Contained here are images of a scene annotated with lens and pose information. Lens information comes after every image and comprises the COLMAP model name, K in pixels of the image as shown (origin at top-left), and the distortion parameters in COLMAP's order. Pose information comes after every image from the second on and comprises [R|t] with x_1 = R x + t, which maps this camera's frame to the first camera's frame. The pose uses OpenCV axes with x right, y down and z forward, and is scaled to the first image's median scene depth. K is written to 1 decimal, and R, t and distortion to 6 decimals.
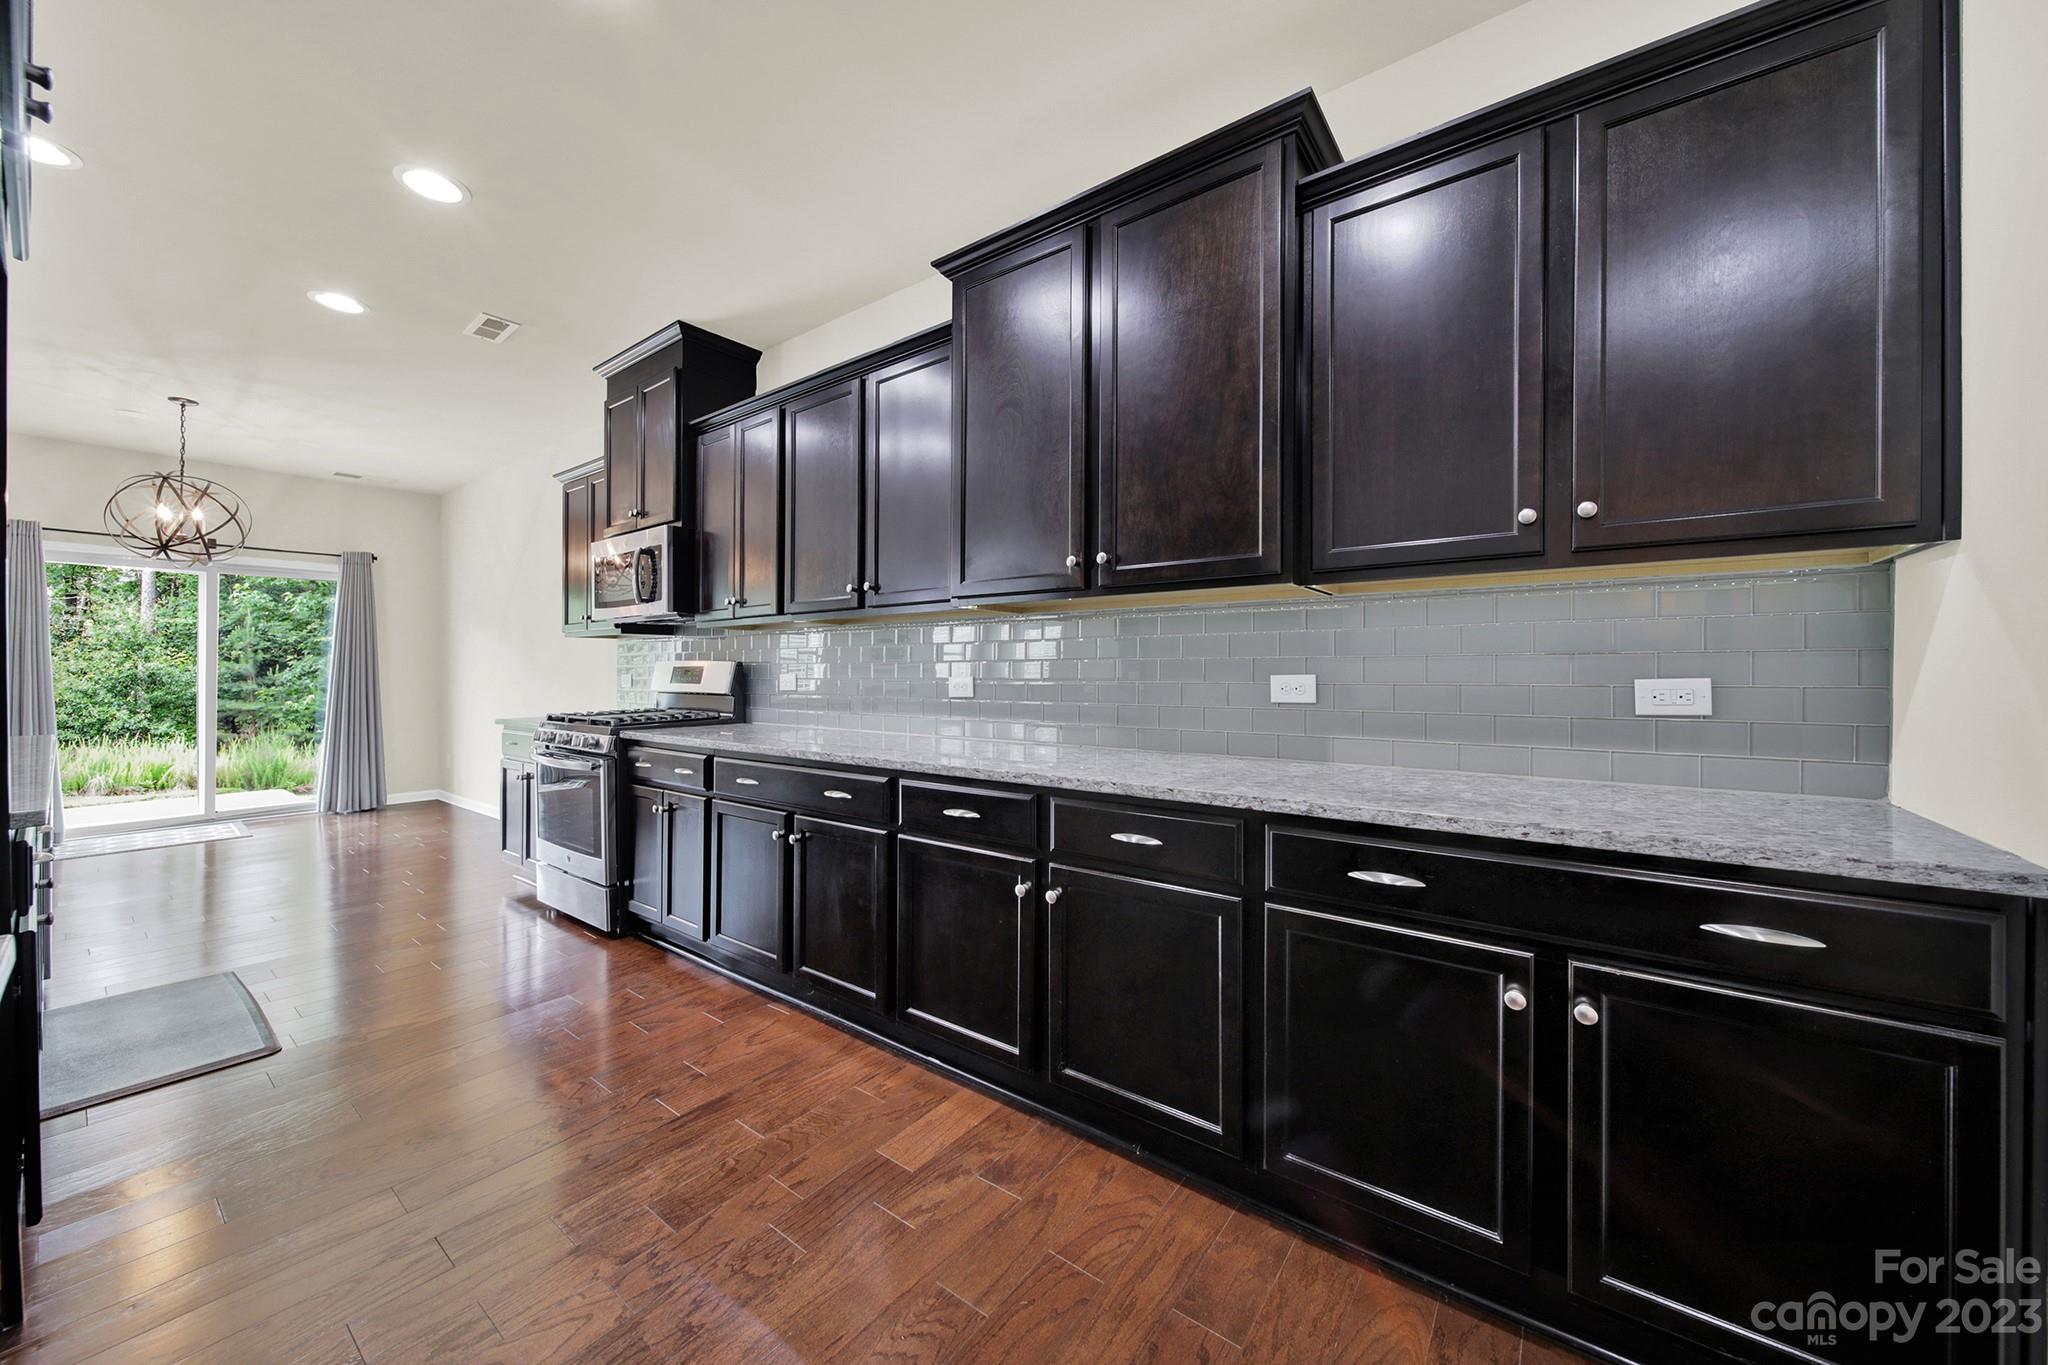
lens RADIAL K [[738.8, 0, 998.4], [0, 738.8, 665.6], [0, 0, 1]] dist [-0.002572, -0.000166]
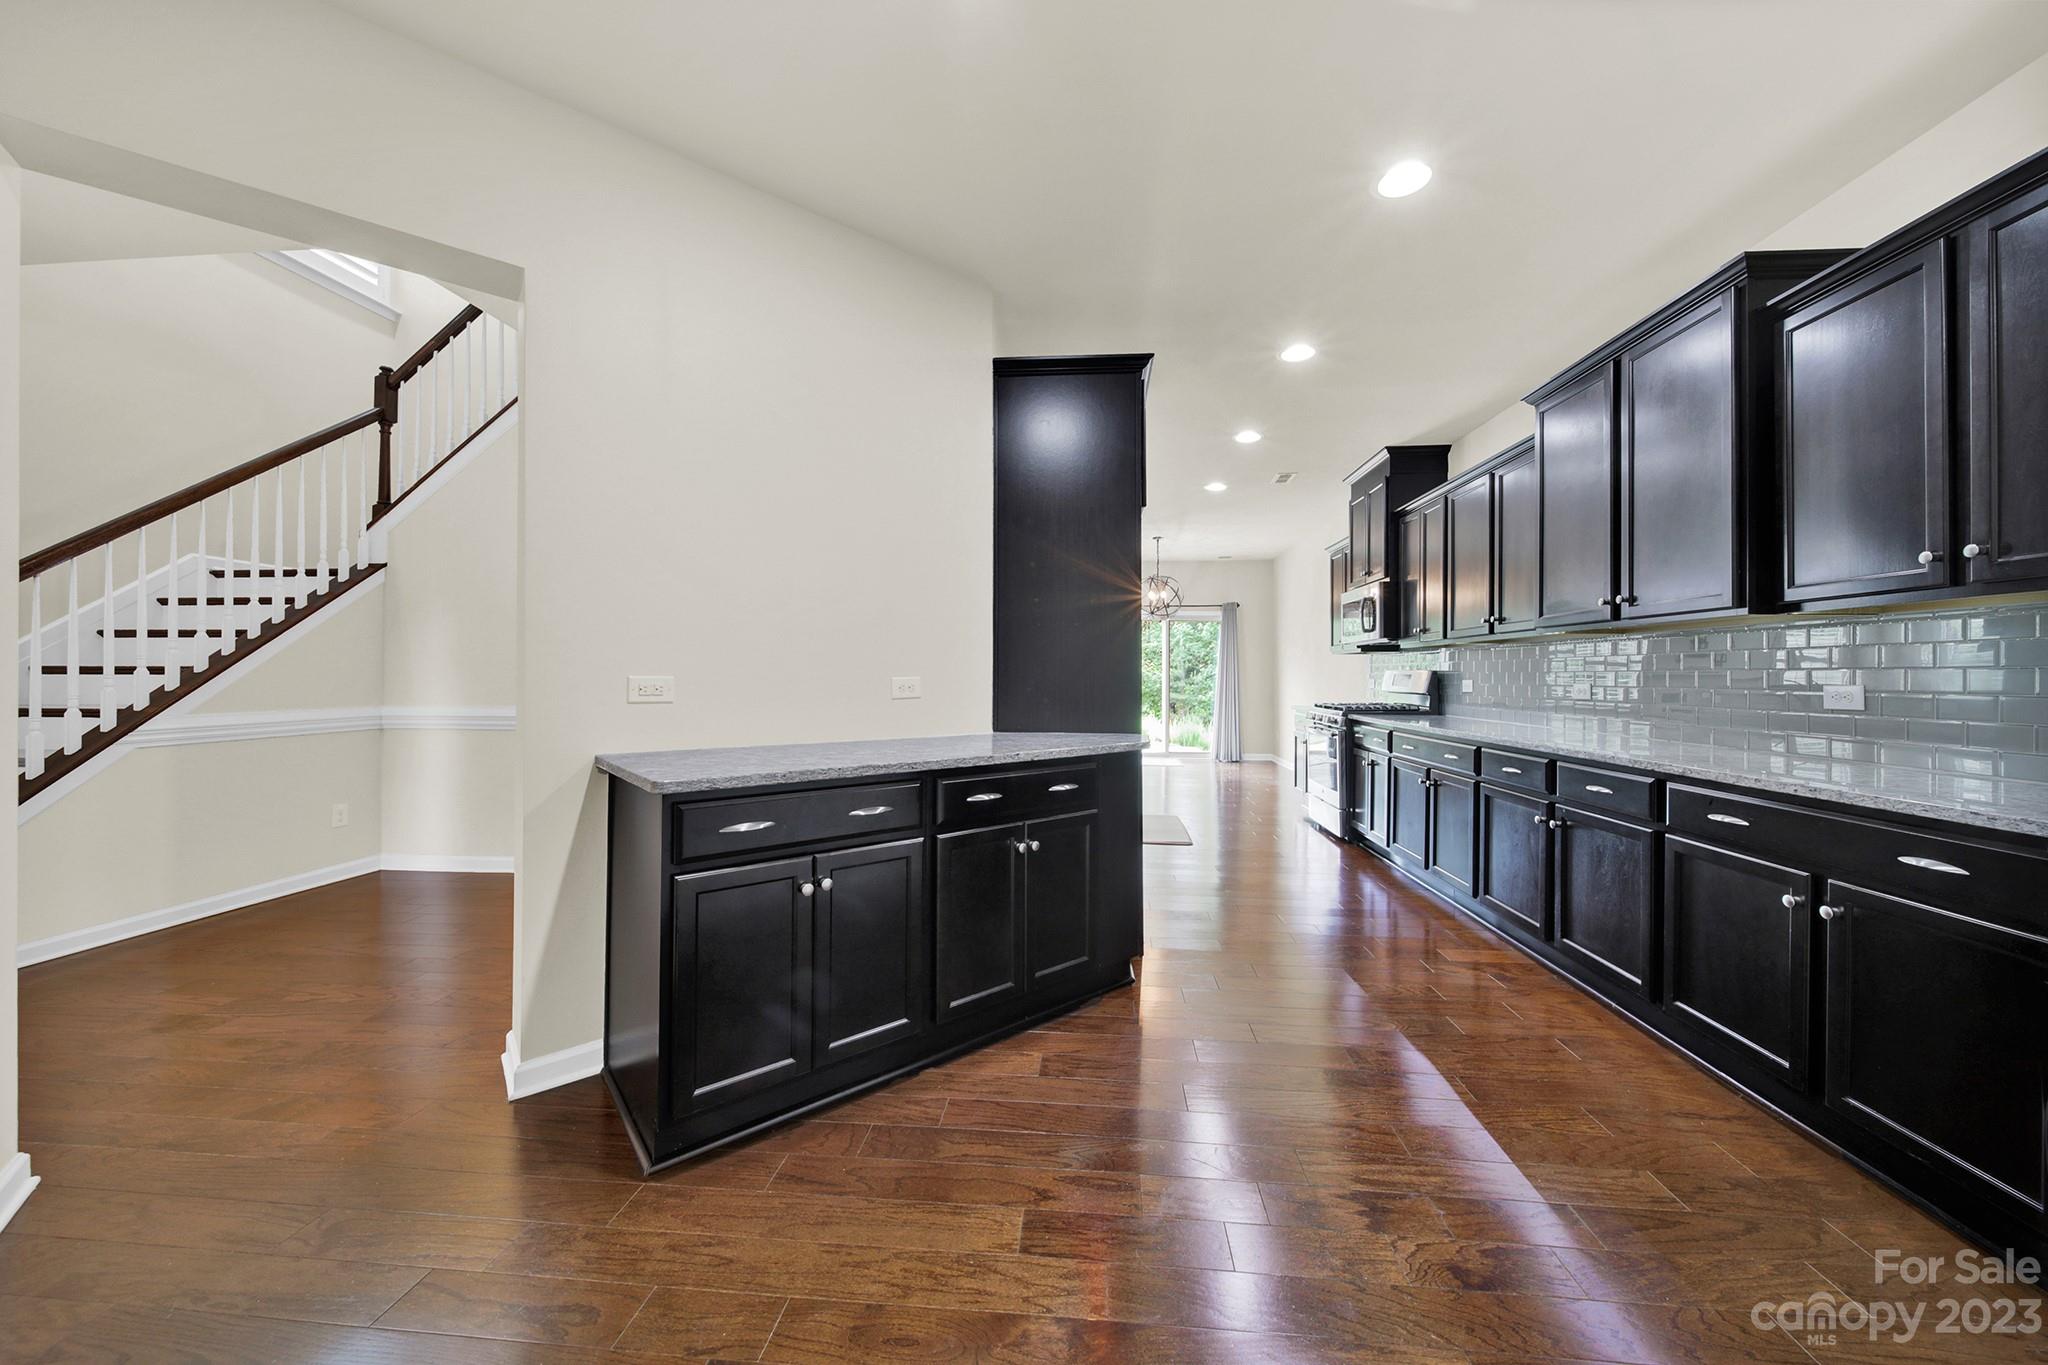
lens RADIAL K [[738.8, 0, 1025.3], [0, 738.8, 669.9], [0, 0, 1]] dist [-0.002572, -0.000166]
pose [[0.538759, 0.001499, -0.842458, 0.370291], [-0.003399, 0.999994, -0.000394, -0.003538], [0.842453, 0.003076, 0.538761, -0.366833]]
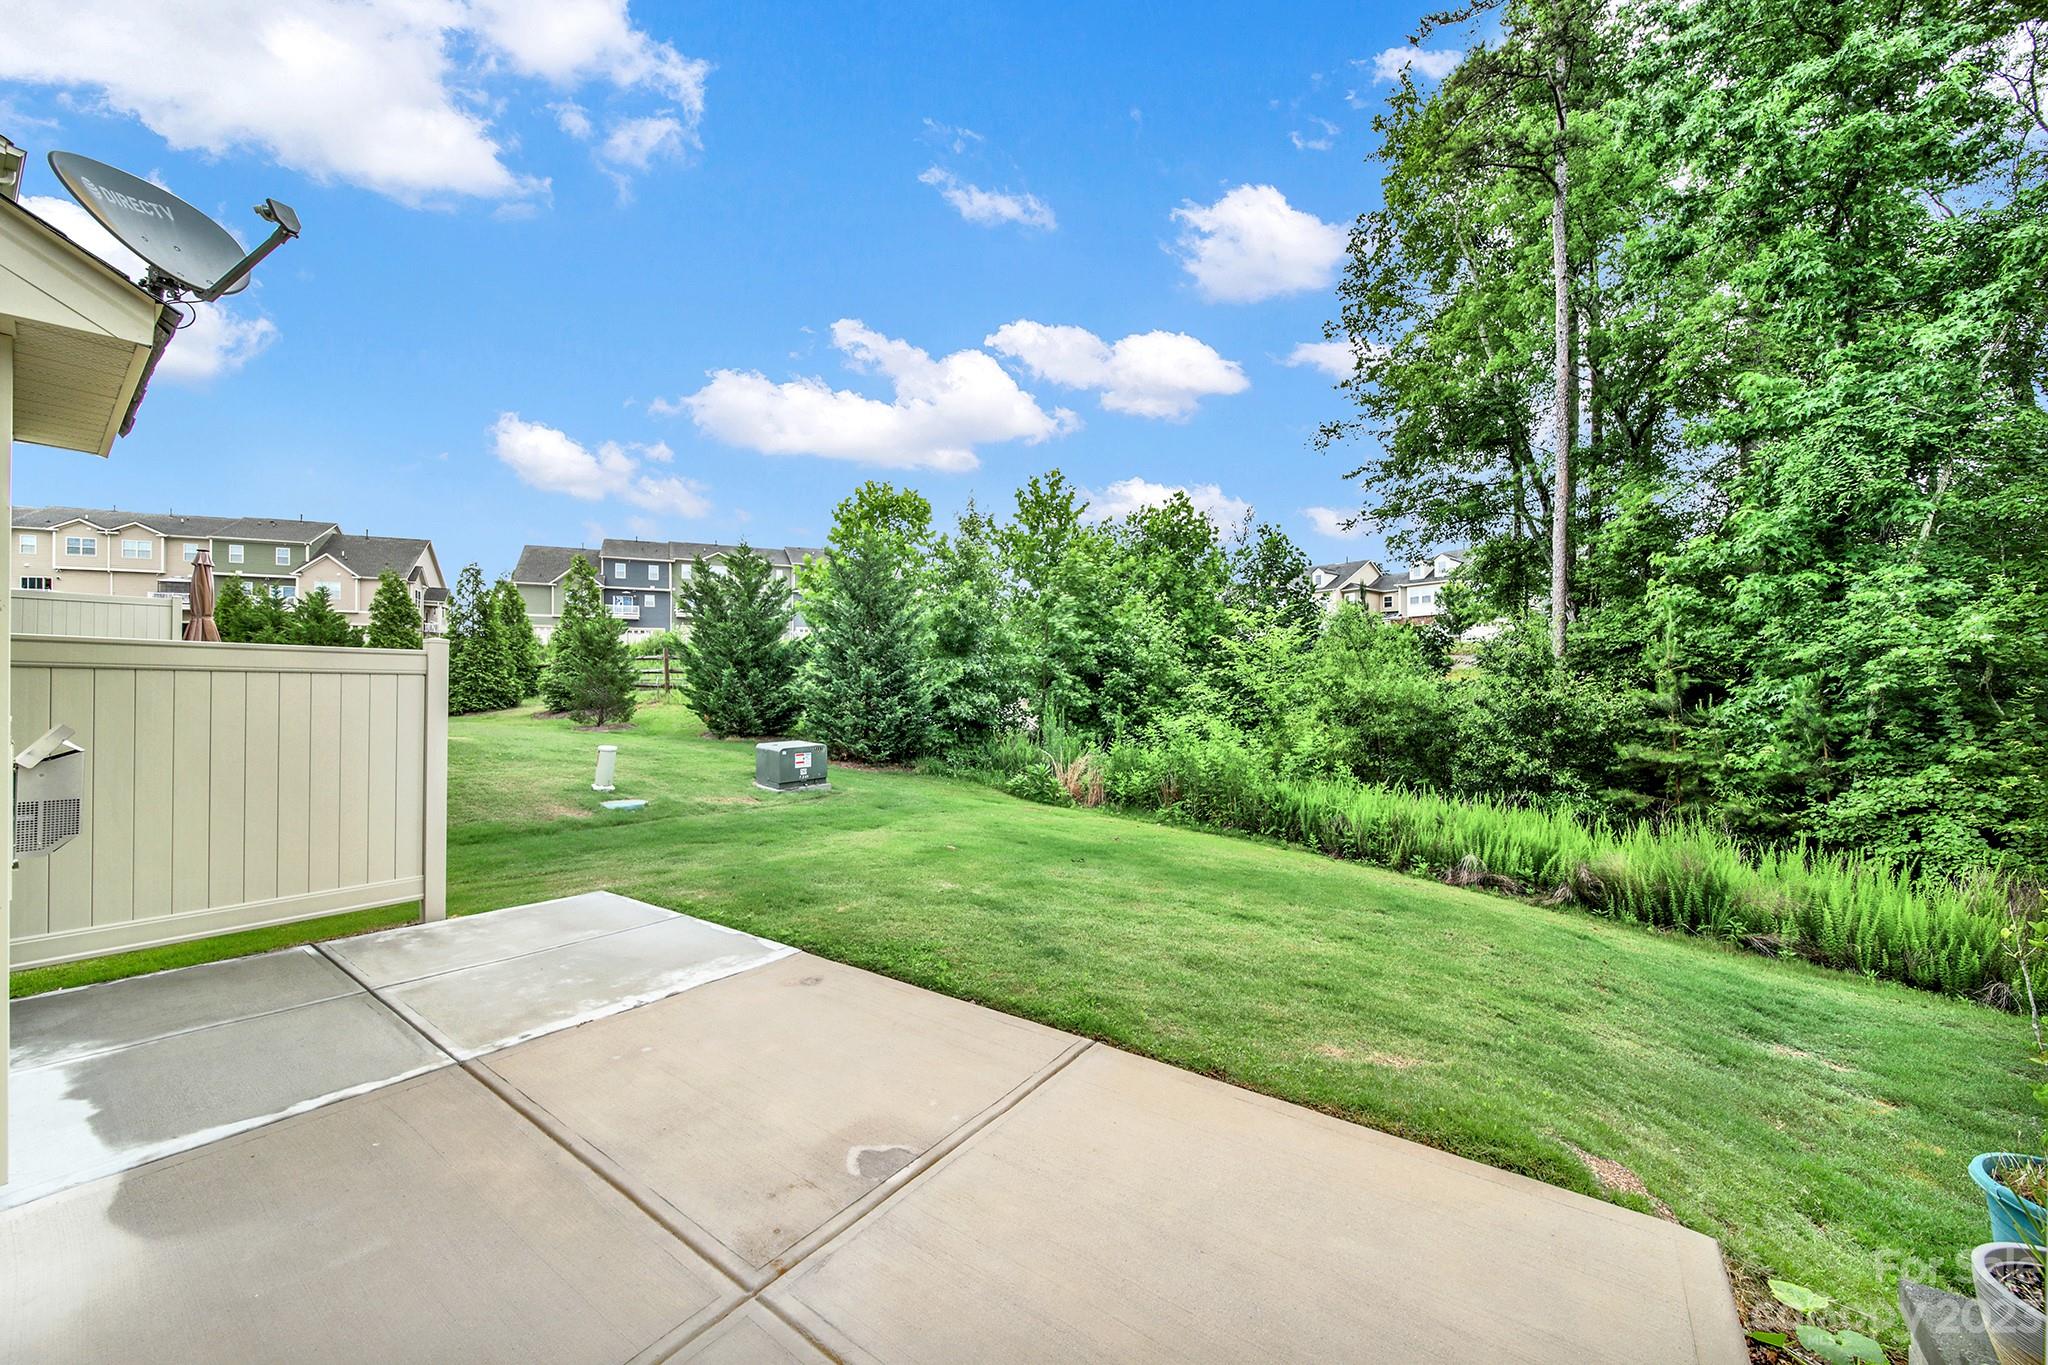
lens RADIAL K [[738.8, 0, 1034.3], [0, 738.8, 691.0], [0, 0, 1]] dist [-0.002572, -0.000166]
pose [[0.050494, -0.000400, -0.998724, -1.117908], [0.006170, 0.999981, -0.000089, -0.020190], [0.998705, -0.006158, 0.050496, 1.151770]]
